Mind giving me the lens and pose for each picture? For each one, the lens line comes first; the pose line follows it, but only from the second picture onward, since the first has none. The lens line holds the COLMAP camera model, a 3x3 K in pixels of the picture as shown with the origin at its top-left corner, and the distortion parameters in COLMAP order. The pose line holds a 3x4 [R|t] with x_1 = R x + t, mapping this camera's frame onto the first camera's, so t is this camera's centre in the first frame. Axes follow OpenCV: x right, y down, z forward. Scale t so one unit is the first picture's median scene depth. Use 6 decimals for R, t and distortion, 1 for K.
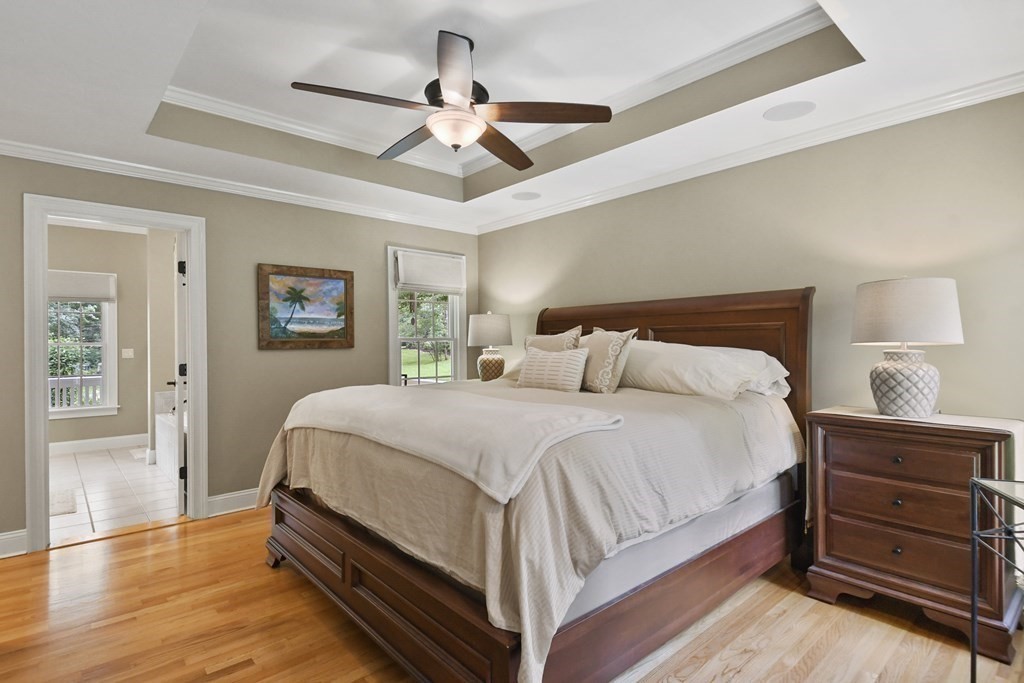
lens RADIAL K [[512.1, 0, 481.9], [0, 512.1, 341.5], [0, 0, 1]] dist [0.032998, -0.000046]
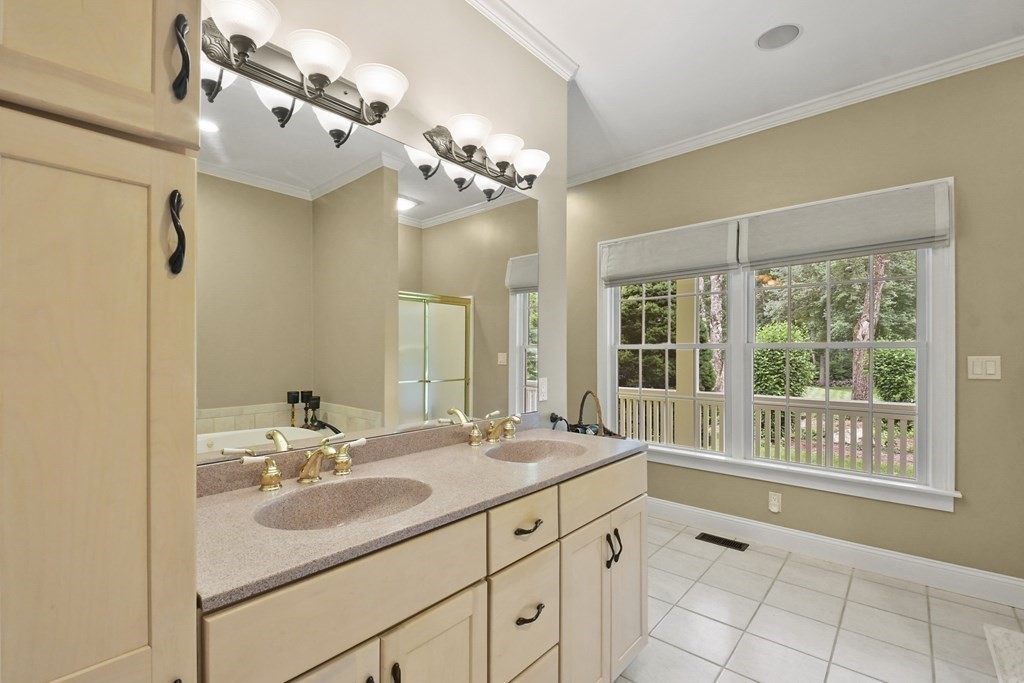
lens RADIAL K [[452.0, 0, 498.4], [0, 452.0, 349.3], [0, 0, 1]] dist [0.011467, -0.012328]
pose [[0.142970, 0.005408, -0.989712, -0.394337], [0.002459, 0.999980, 0.005820, 0.005627], [0.989724, -0.003265, 0.142954, 0.585620]]
